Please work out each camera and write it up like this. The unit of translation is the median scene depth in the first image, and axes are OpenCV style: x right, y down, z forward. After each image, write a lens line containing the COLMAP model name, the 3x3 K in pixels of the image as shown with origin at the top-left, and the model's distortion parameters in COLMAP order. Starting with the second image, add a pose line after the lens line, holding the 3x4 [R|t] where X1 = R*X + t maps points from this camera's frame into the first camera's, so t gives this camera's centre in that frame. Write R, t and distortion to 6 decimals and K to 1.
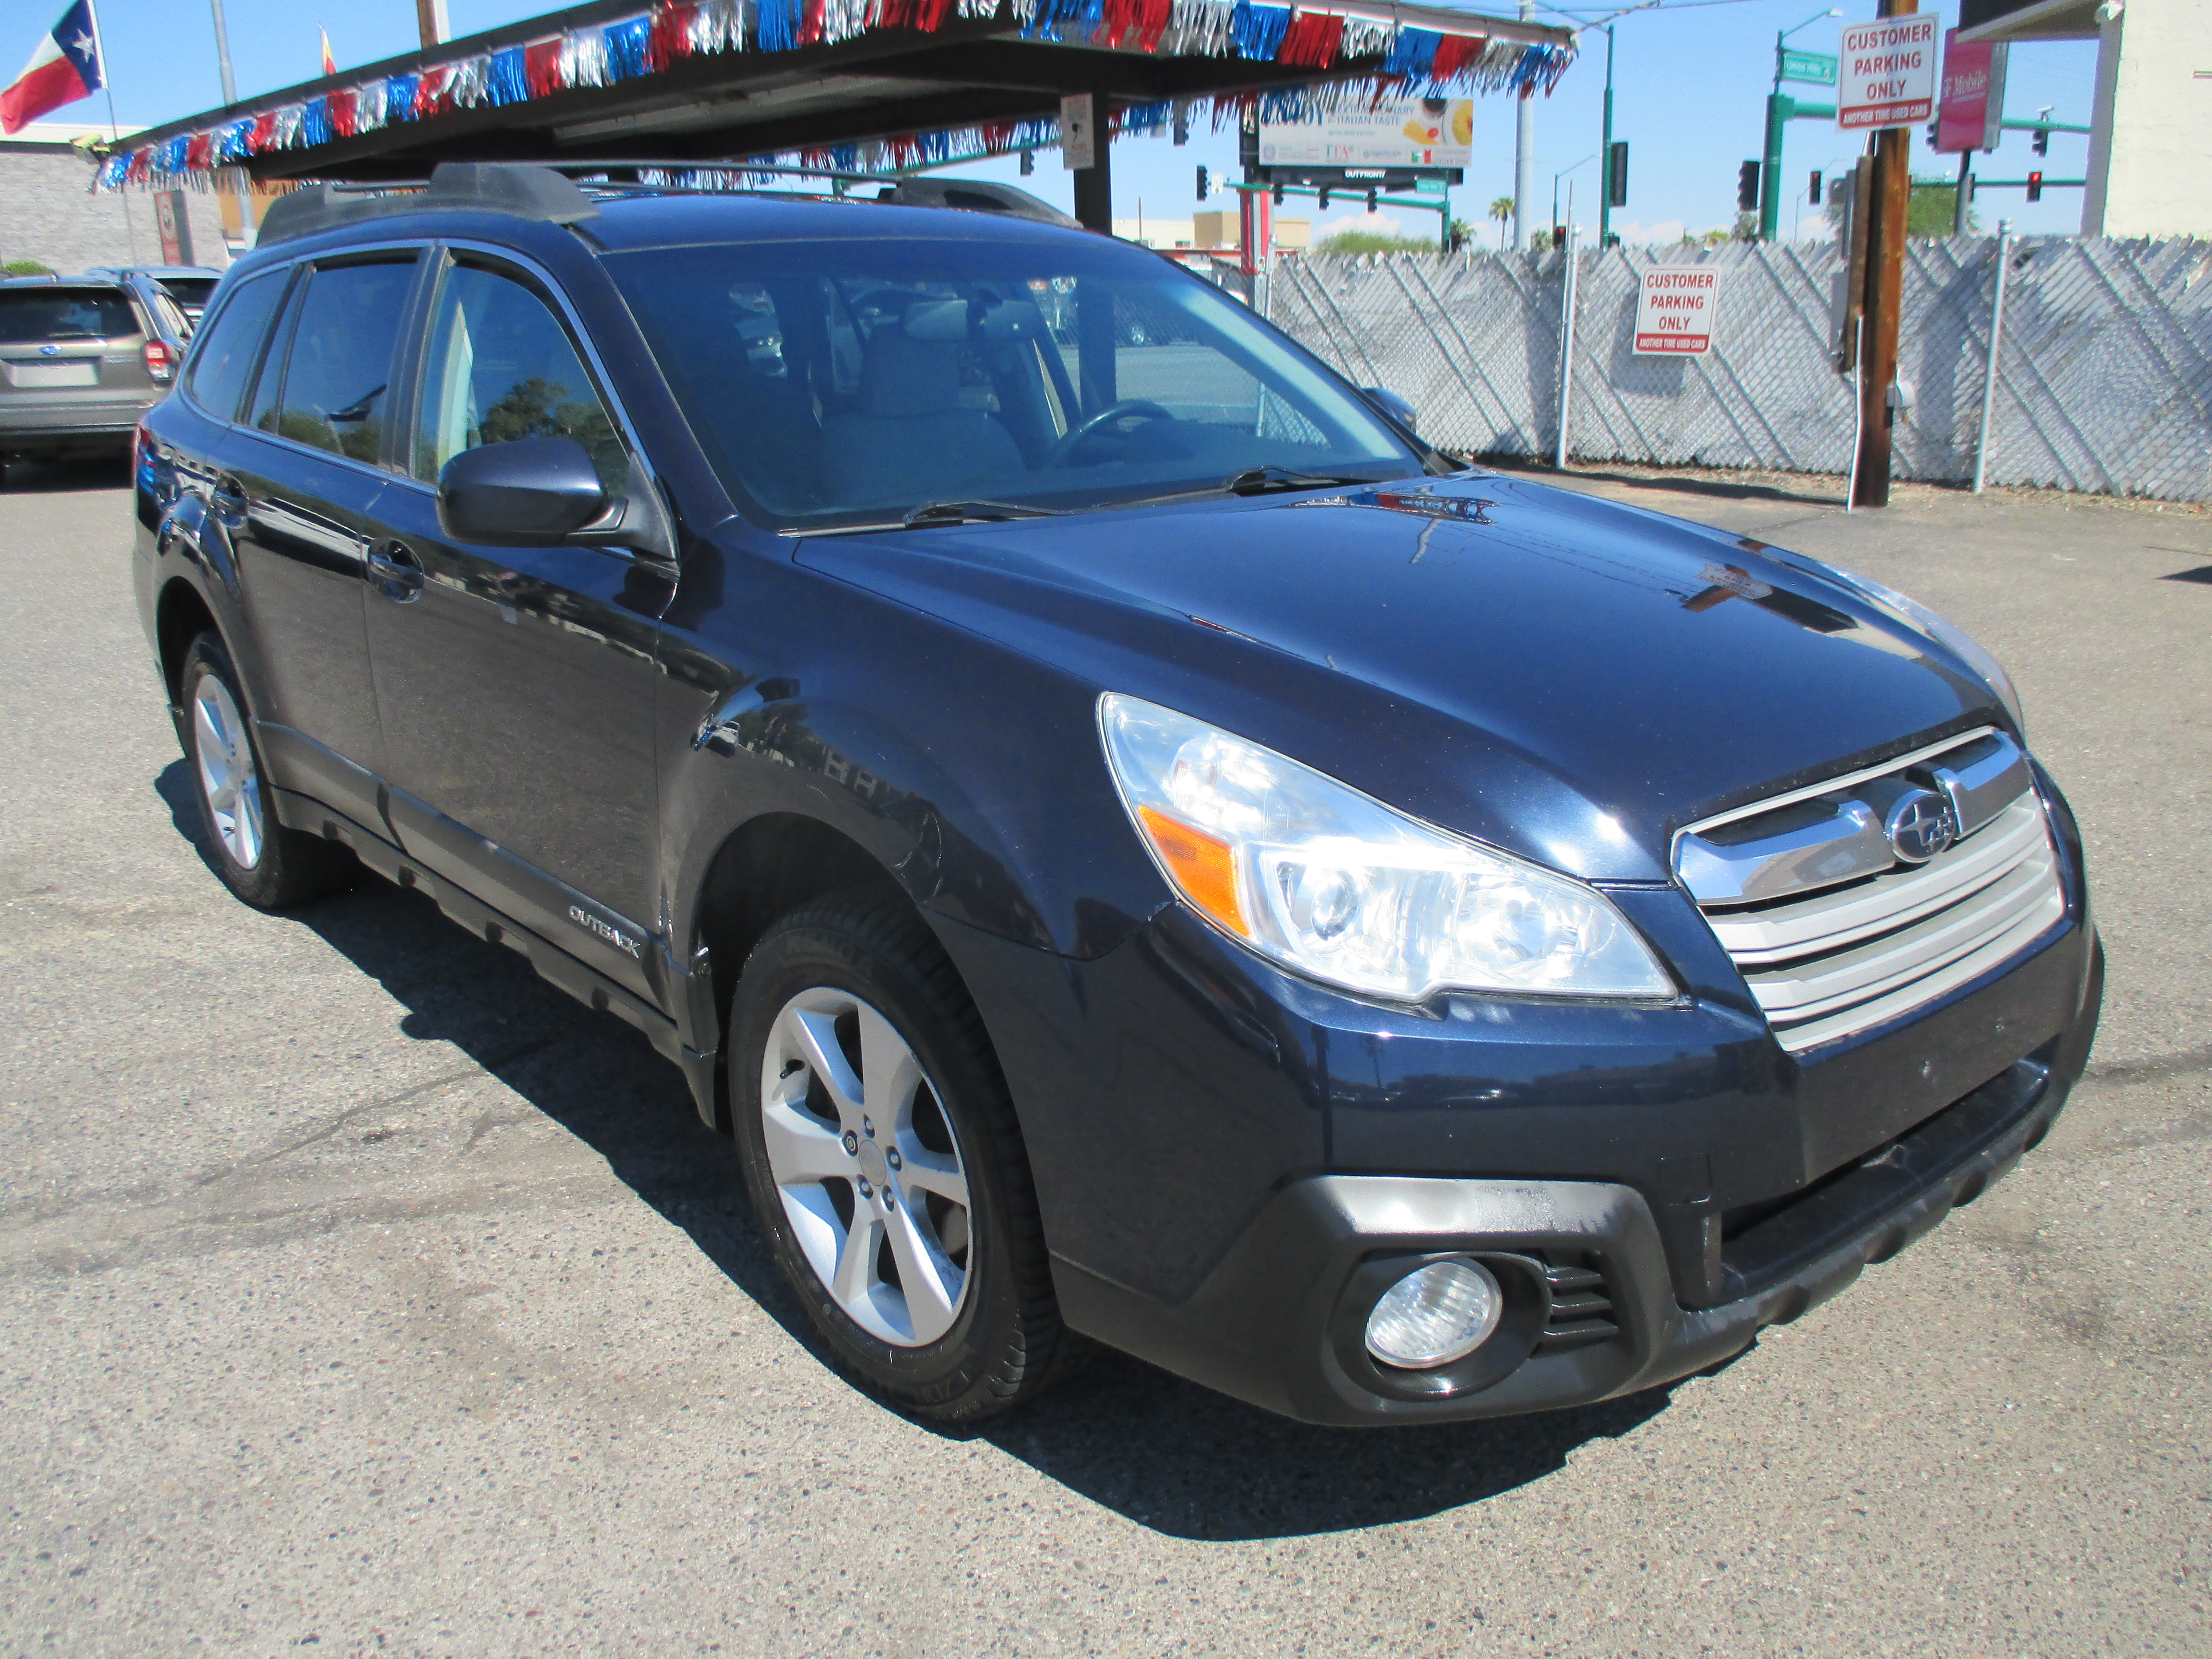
lens RADIAL K [[1907.8, 0, 1148.3], [0, 1907.8, 821.4], [0, 0, 1]] dist [-0.063065, 0.045250]
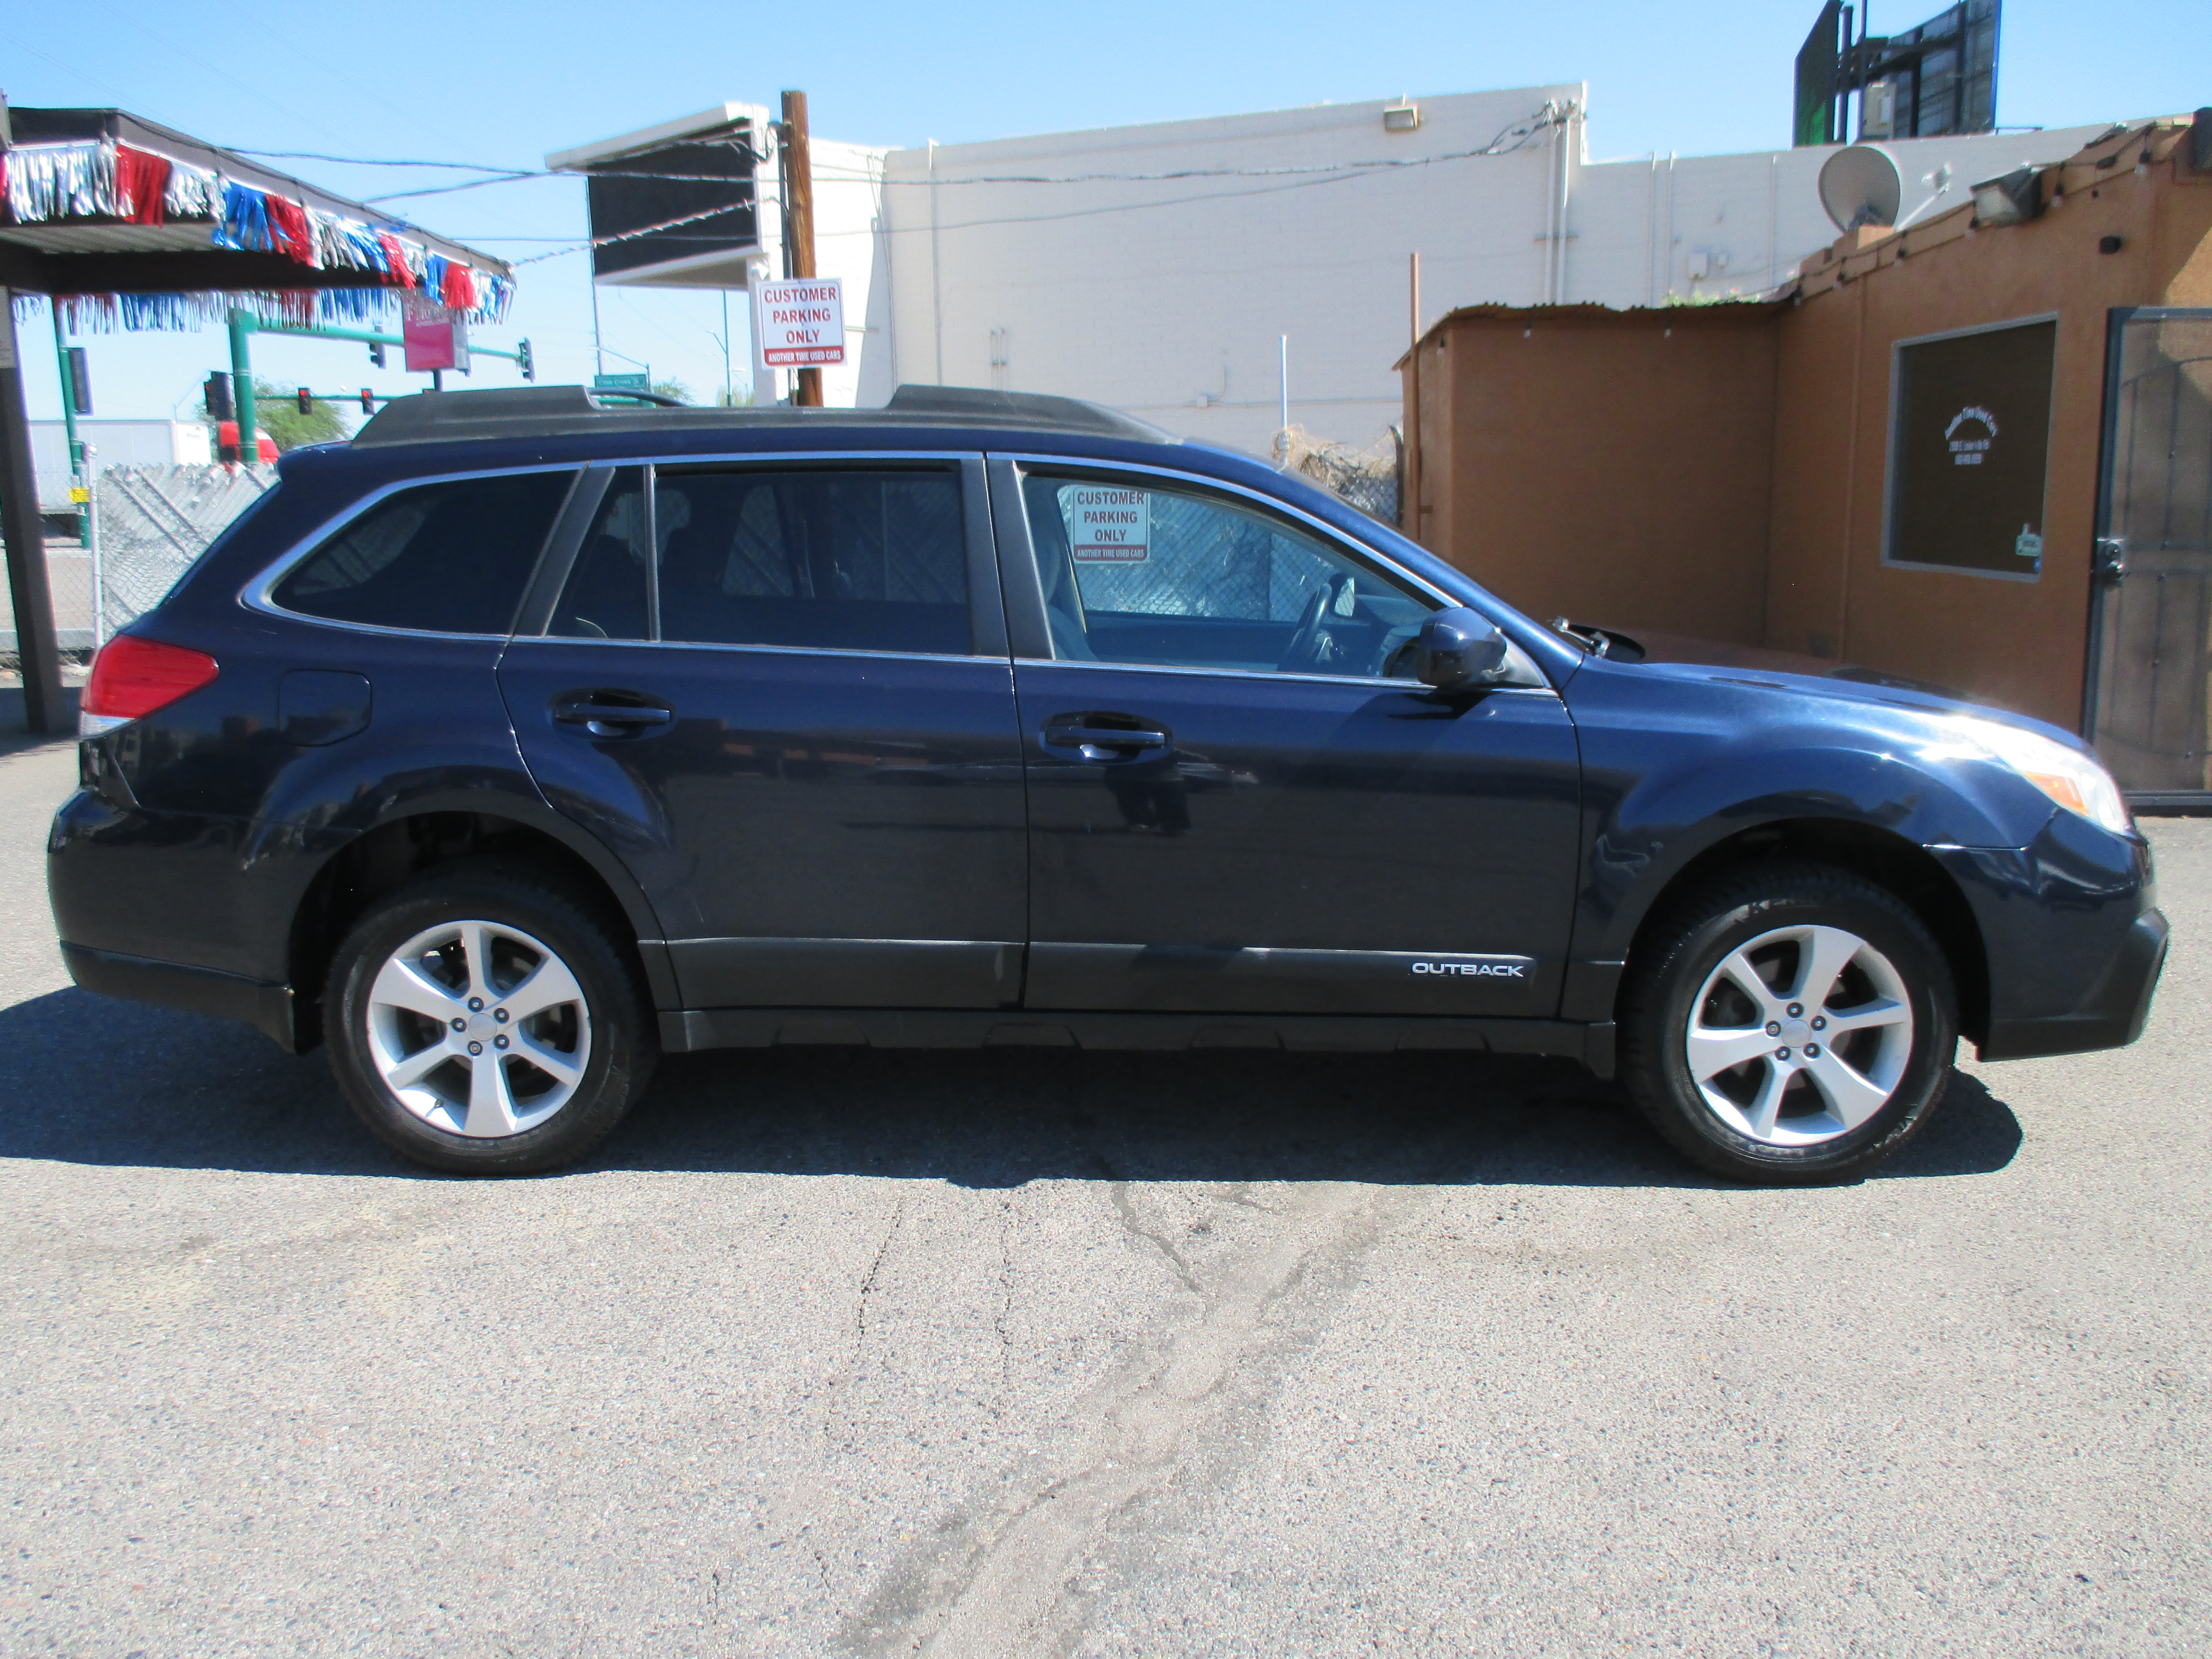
lens RADIAL K [[1907.8, 0, 1148.3], [0, 1907.8, 821.4], [0, 0, 1]] dist [-0.063065, 0.045250]
pose [[0.652851, -0.122529, 0.747510, -0.417853], [0.200377, 0.979613, -0.014429, -0.020840], [-0.730503, 0.159204, 0.664093, 0.074852]]
